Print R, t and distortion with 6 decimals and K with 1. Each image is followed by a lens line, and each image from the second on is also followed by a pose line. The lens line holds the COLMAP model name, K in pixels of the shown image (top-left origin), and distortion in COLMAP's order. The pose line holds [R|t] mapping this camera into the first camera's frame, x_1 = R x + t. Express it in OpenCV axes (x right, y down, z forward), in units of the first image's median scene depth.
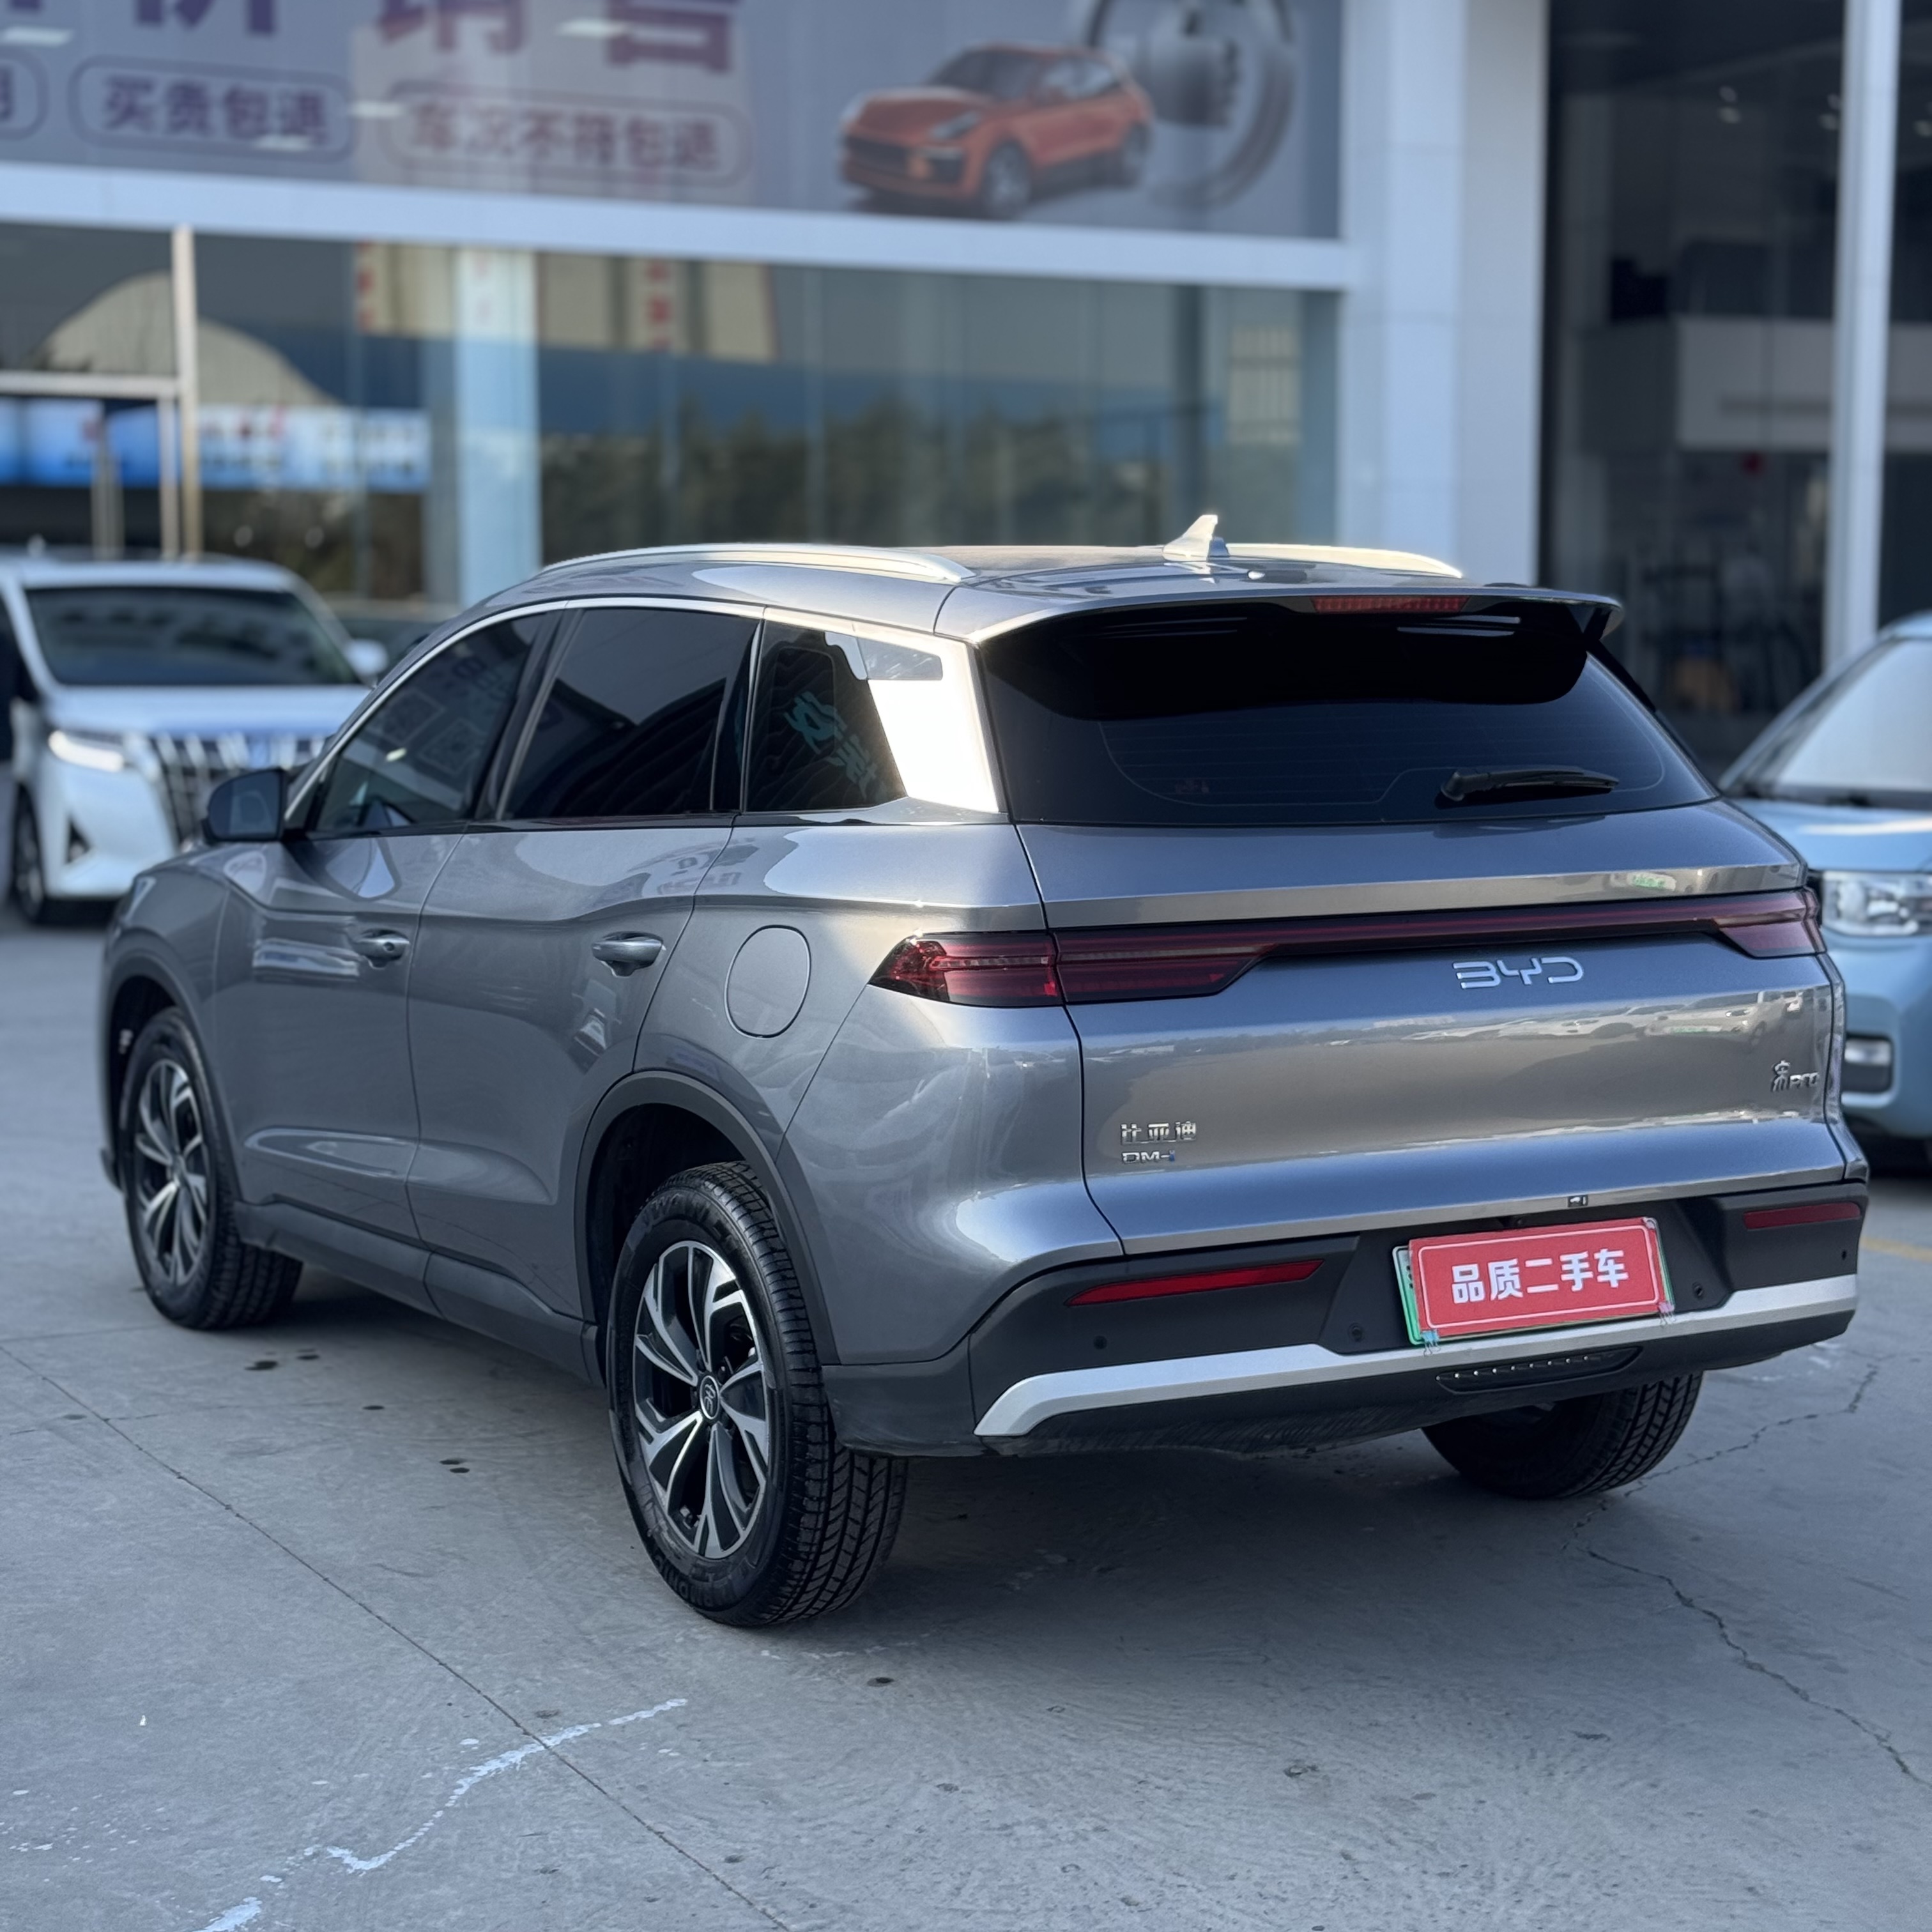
lens RADIAL K [[3698.4, 0, 1043.2], [0, 3698.4, 906.5], [0, 0, 1]] dist [0.133545, 0.000000]
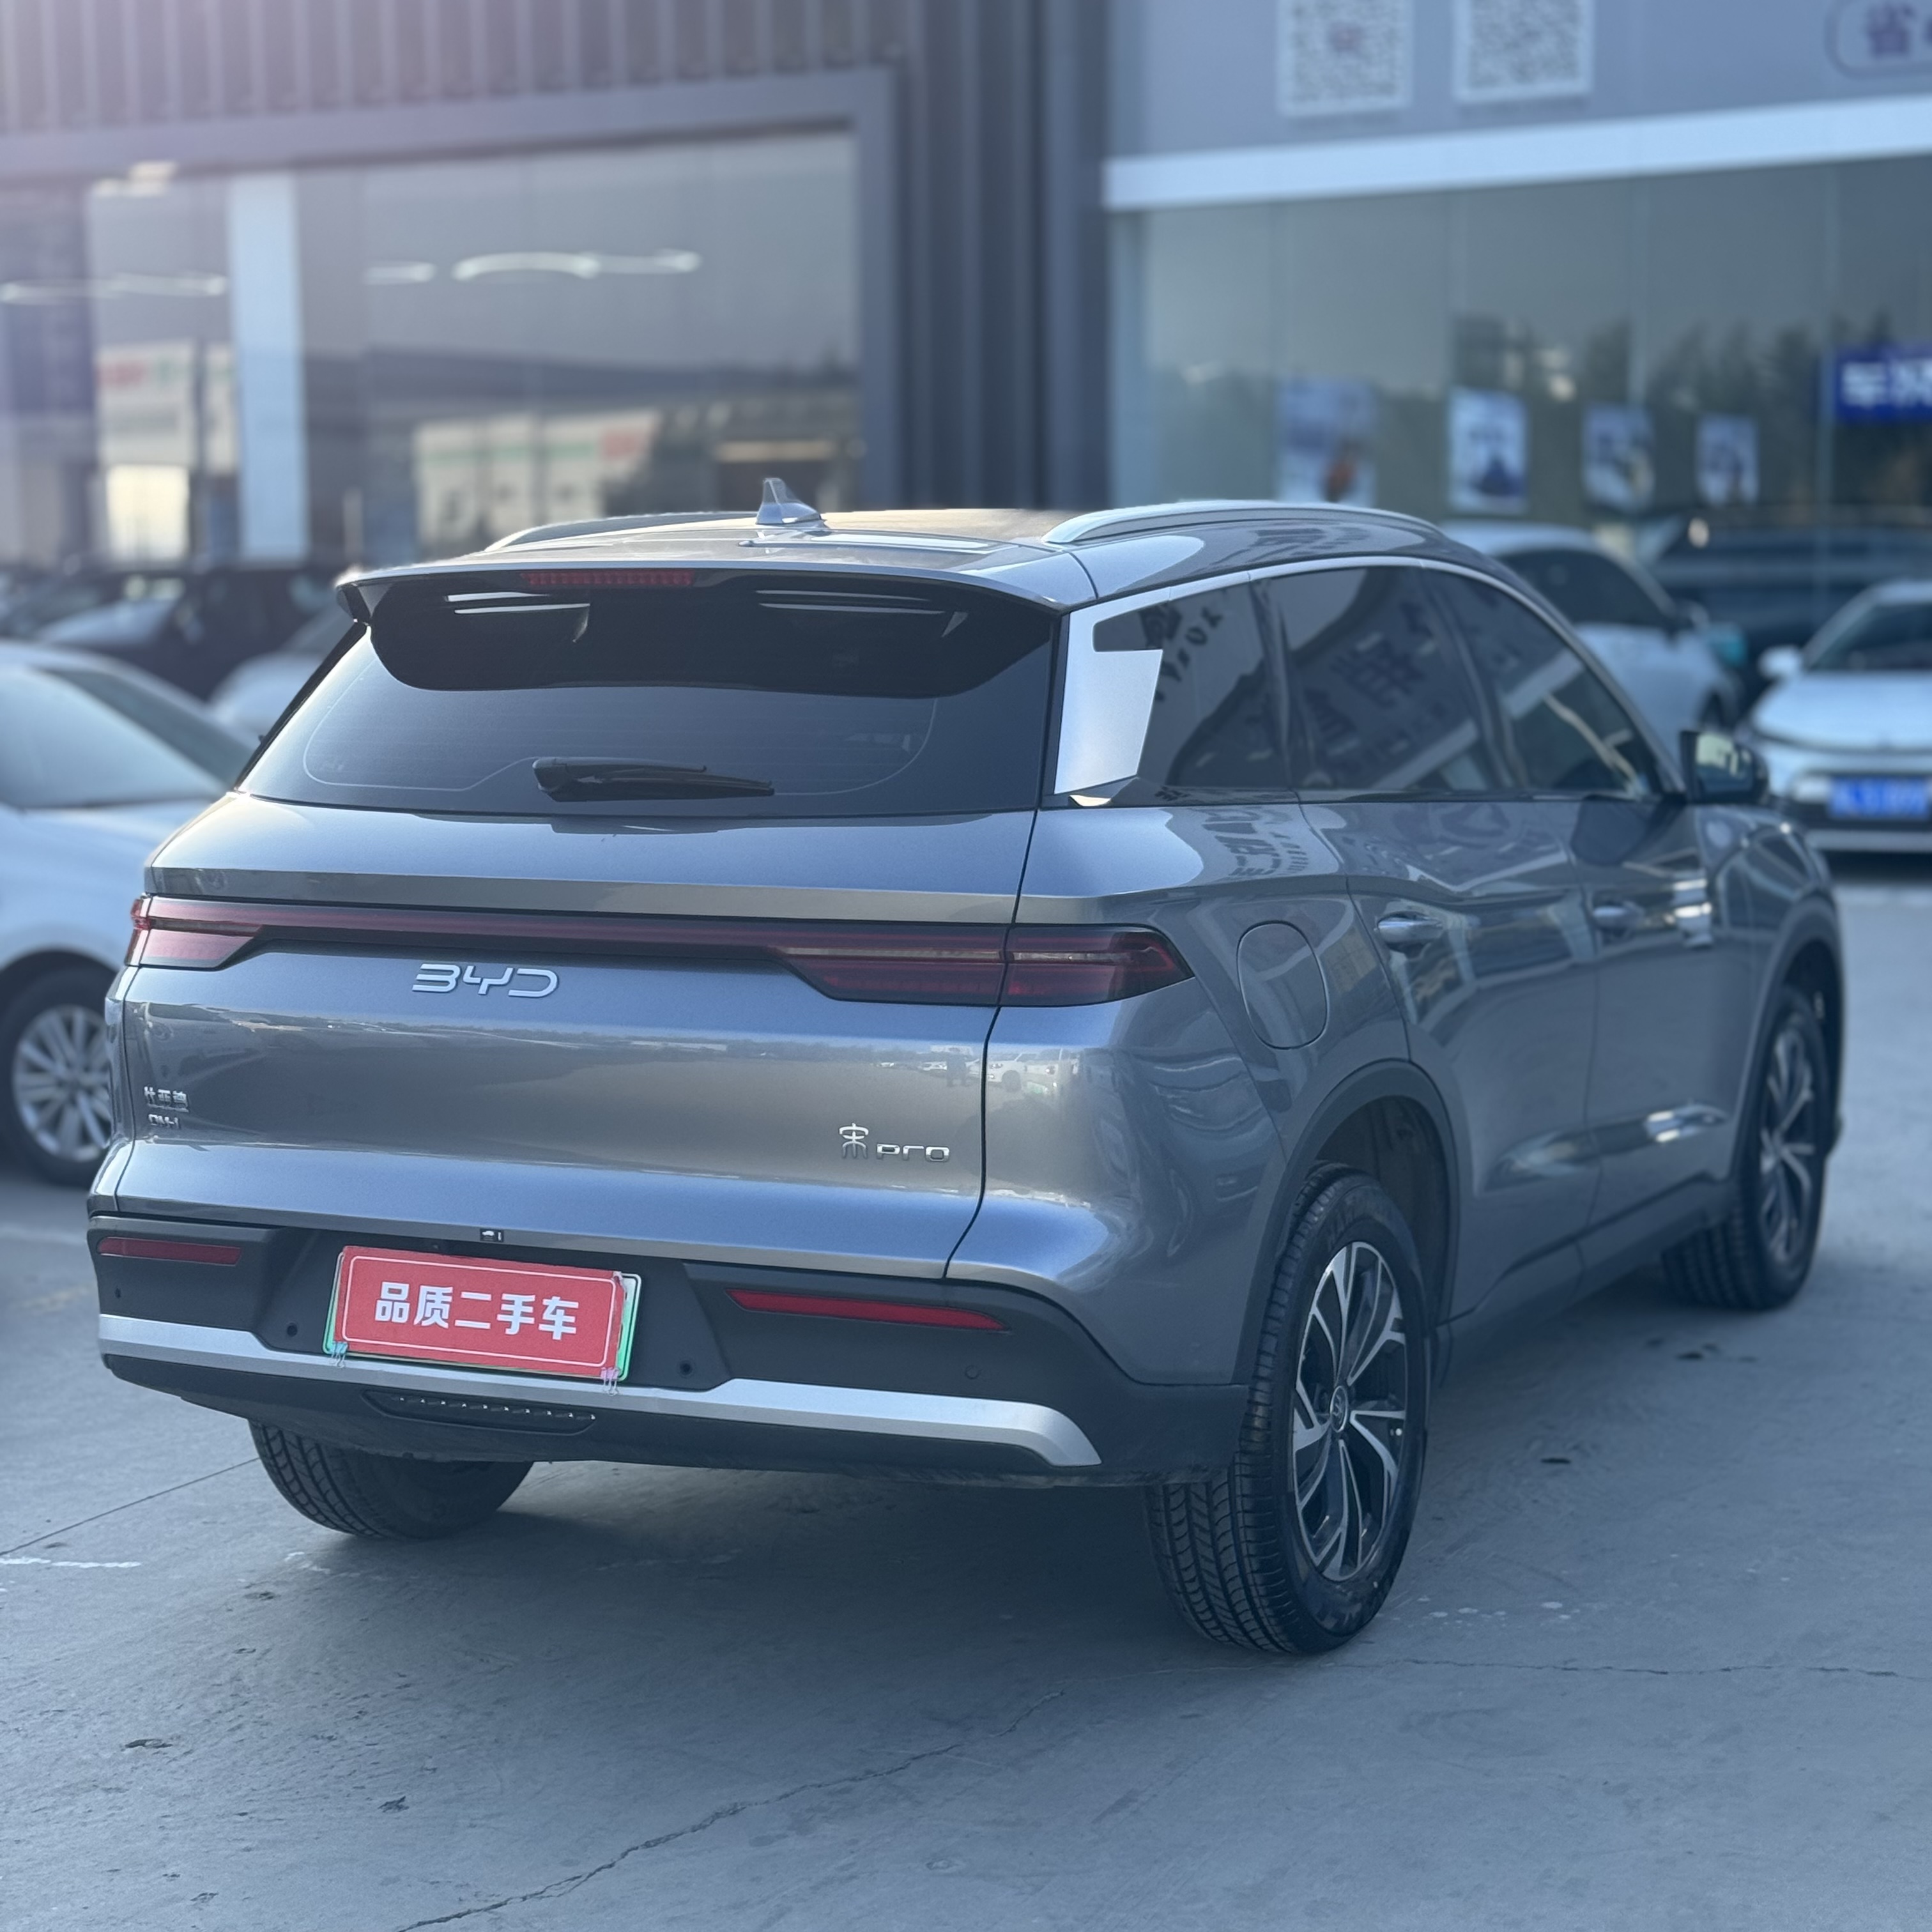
lens RADIAL K [[3698.4, 0, 968.1], [0, 3698.4, 963.7], [0, 0, 1]] dist [0.133545, 0.000000]
pose [[0.545200, 0.085911, -0.833892, 0.956540], [-0.061122, 0.996161, 0.062667, -0.051017], [0.836075, 0.016803, 0.548358, 0.594072]]
